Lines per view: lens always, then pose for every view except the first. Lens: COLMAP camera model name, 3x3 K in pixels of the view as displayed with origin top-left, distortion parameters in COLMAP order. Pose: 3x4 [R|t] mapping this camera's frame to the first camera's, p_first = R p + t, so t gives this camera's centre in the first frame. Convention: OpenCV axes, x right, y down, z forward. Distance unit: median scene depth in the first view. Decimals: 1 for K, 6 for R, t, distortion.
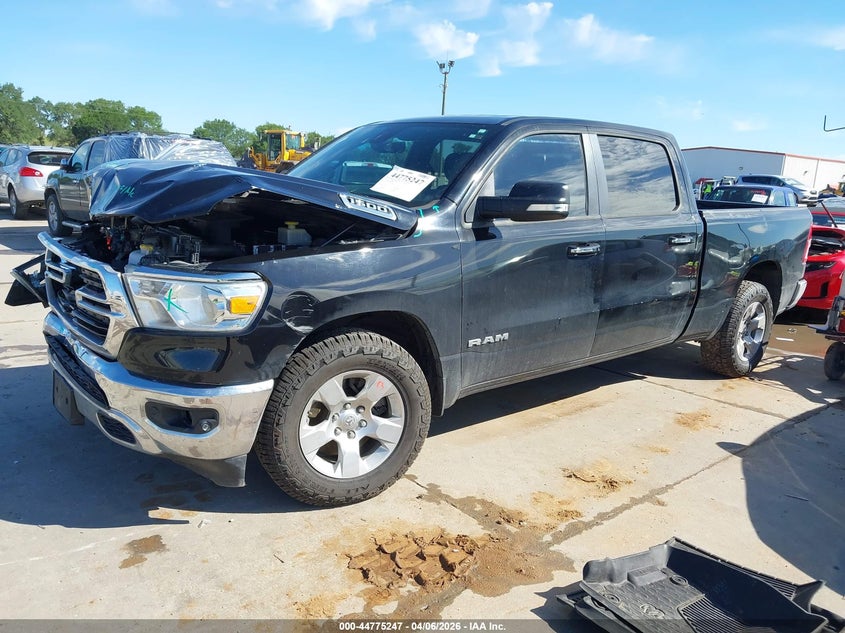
lens RADIAL K [[727.6, 0, 422.5], [0, 727.6, 316.5], [0, 0, 1]] dist [-0.123906, 0.000865]
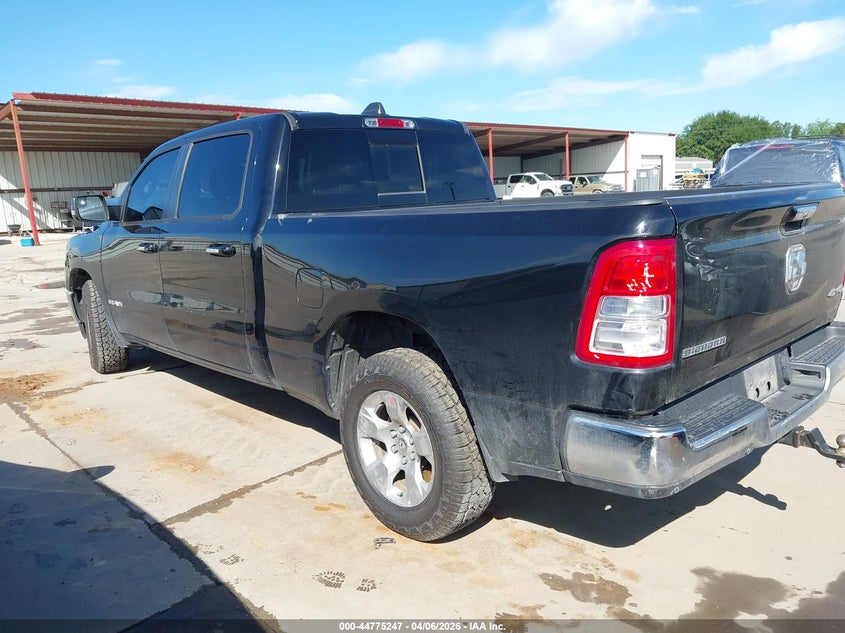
lens RADIAL K [[727.6, 0, 422.5], [0, 727.6, 316.5], [0, 0, 1]] dist [-0.123906, 0.000865]
pose [[0.061613, 0.143105, -0.987788, 1.160564], [-0.188809, 0.973470, 0.129254, -0.174630], [0.980079, 0.178540, 0.086998, 1.134666]]
